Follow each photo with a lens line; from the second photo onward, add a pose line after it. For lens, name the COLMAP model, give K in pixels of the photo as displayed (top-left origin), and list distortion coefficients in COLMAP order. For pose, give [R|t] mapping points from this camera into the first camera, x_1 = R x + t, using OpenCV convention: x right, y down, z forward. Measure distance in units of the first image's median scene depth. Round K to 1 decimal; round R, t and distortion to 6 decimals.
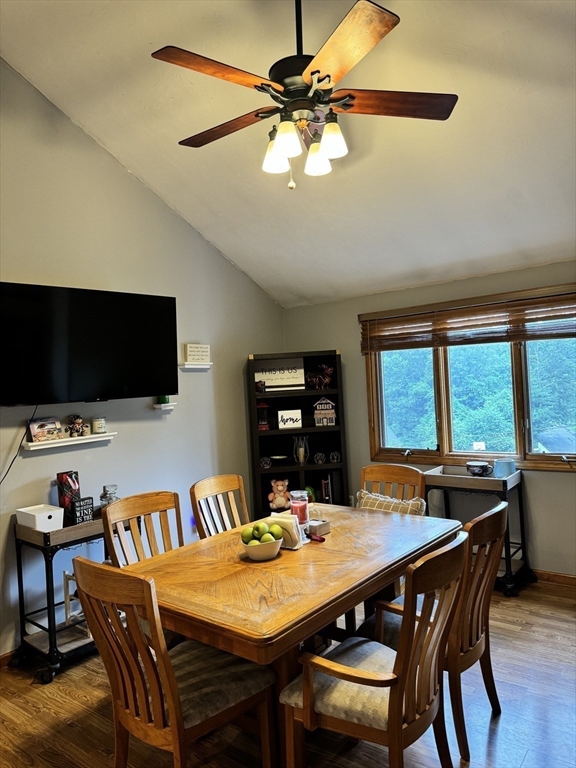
lens RADIAL K [[546.3, 0, 288.3], [0, 546.3, 377.9], [0, 0, 1]] dist [0.014913, -0.011970]
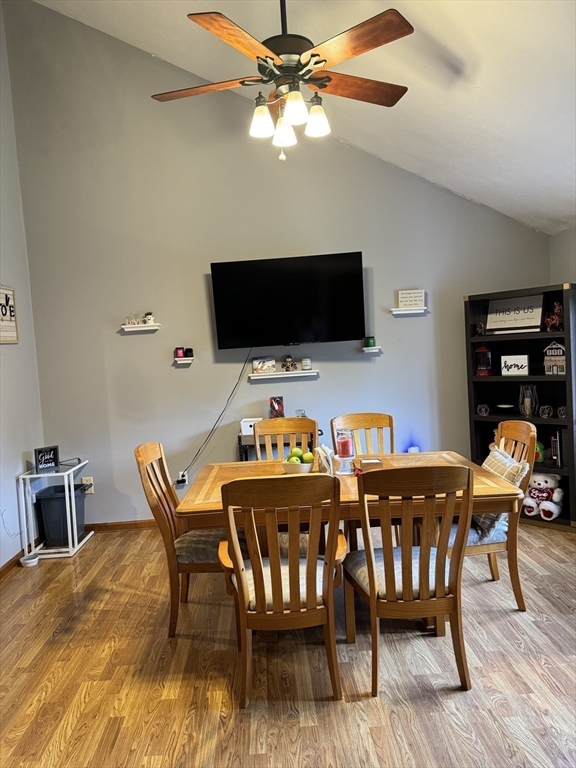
lens RADIAL K [[546.3, 0, 285.7], [0, 546.3, 384.8], [0, 0, 1]] dist [0.014913, -0.011970]
pose [[0.600064, 0.068161, -0.797043, 0.500653], [0.033316, 0.993369, 0.110034, -0.004543], [0.799258, -0.092582, 0.593814, 0.159279]]
